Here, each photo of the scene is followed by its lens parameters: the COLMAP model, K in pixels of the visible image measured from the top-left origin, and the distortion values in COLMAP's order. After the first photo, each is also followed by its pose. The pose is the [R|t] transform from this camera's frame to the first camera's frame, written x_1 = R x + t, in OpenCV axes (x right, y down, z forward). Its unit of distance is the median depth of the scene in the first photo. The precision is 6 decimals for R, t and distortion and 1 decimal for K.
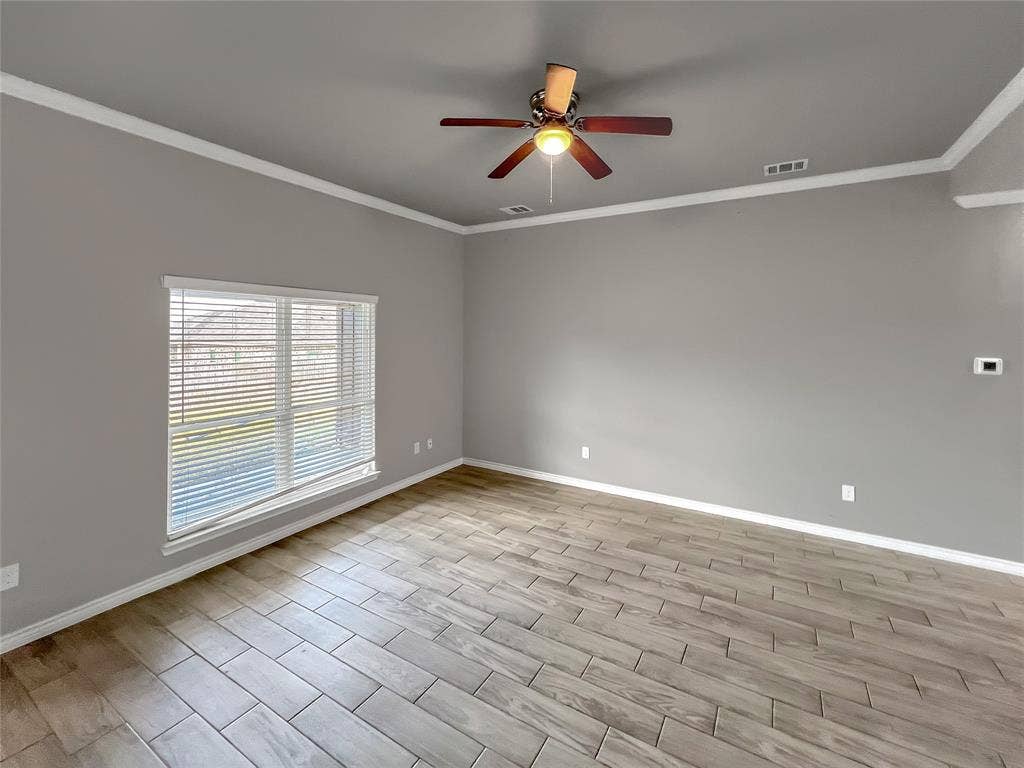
lens RADIAL K [[425.3, 0, 512.0], [0, 425.3, 384.0], [0, 0, 1]] dist [-0.000264, 0.001224]
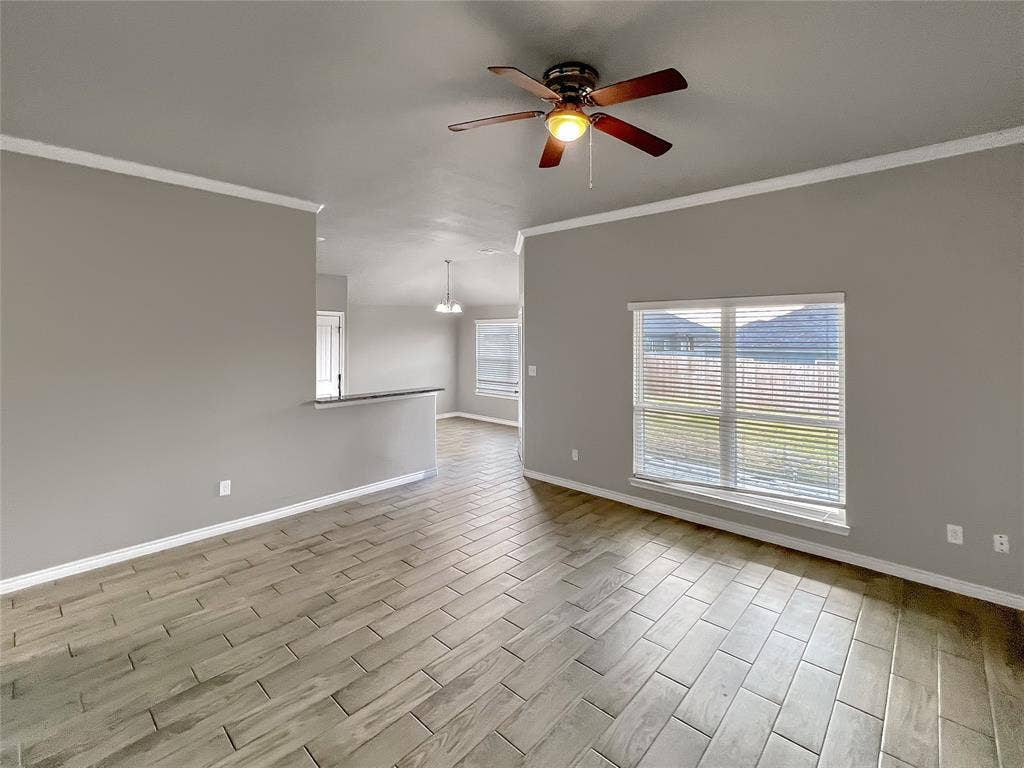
lens RADIAL K [[425.3, 0, 512.0], [0, 425.3, 384.0], [0, 0, 1]] dist [-0.000264, 0.001224]
pose [[-0.135866, 0.102887, -0.985370, 0.693226], [-0.129436, 0.984225, 0.120614, -0.080522], [0.982236, 0.143930, -0.120406, 0.677587]]
